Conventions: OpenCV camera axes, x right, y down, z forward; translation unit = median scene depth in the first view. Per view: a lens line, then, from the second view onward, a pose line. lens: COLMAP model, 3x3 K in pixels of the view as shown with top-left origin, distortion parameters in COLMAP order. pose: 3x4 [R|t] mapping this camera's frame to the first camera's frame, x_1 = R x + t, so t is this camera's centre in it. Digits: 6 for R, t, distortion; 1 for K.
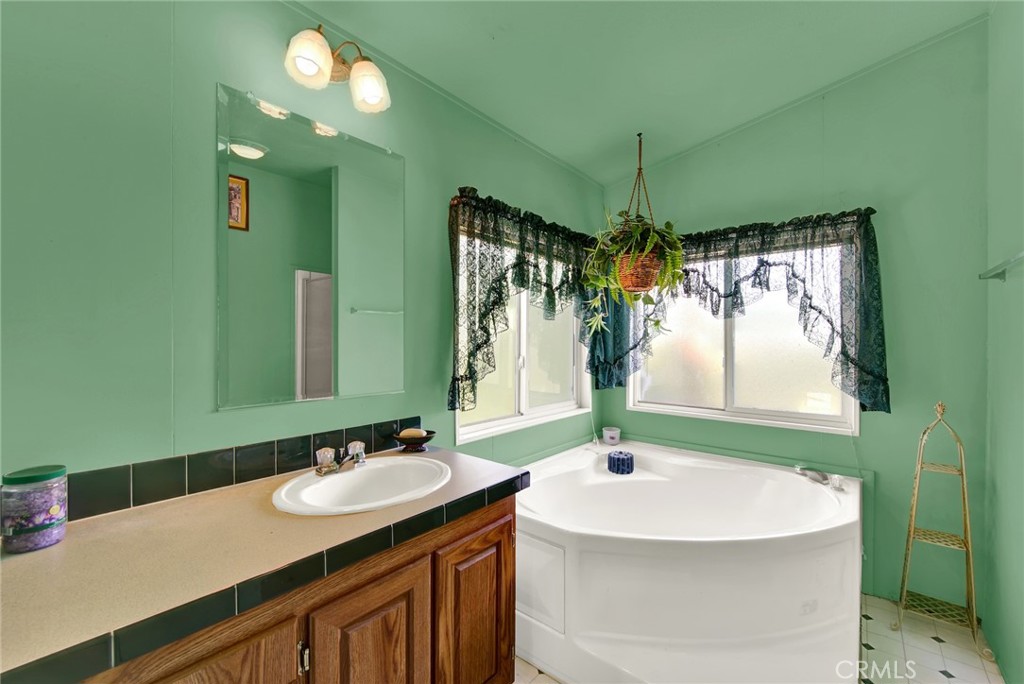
lens RADIAL K [[421.4, 0, 511.5], [0, 421.4, 344.6], [0, 0, 1]] dist [0.002493, -0.001808]
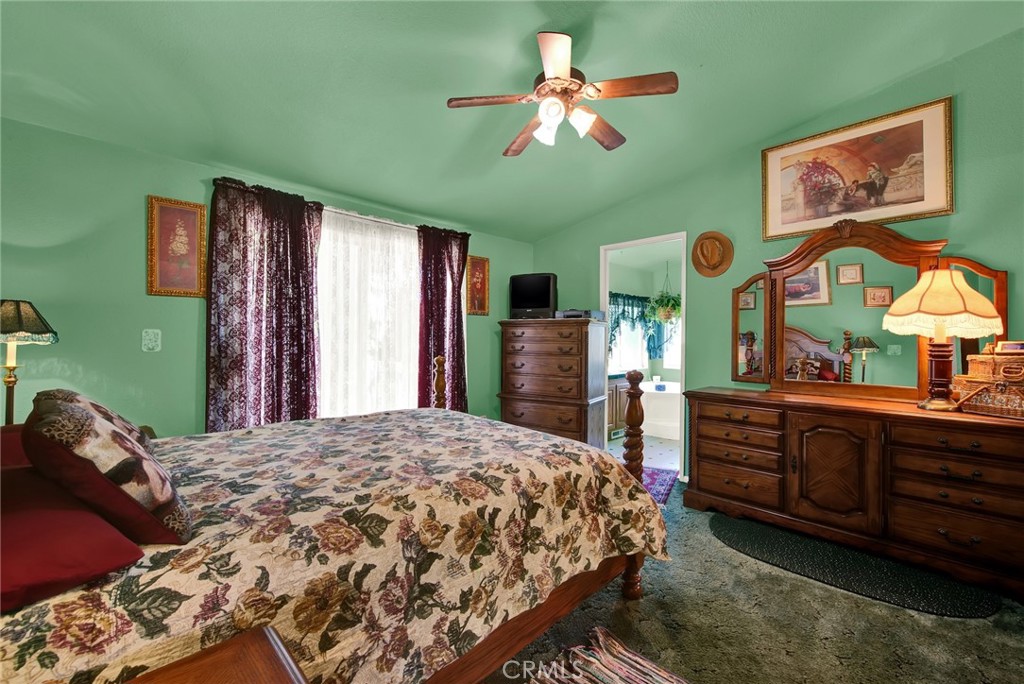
lens RADIAL K [[421.4, 0, 527.6], [0, 421.4, 346.4], [0, 0, 1]] dist [0.002493, -0.001808]
pose [[0.996651, 0.007407, -0.081438, -0.639023], [-0.006720, 0.999940, 0.008707, 0.036776], [0.081498, -0.008131, 0.996640, -3.092633]]
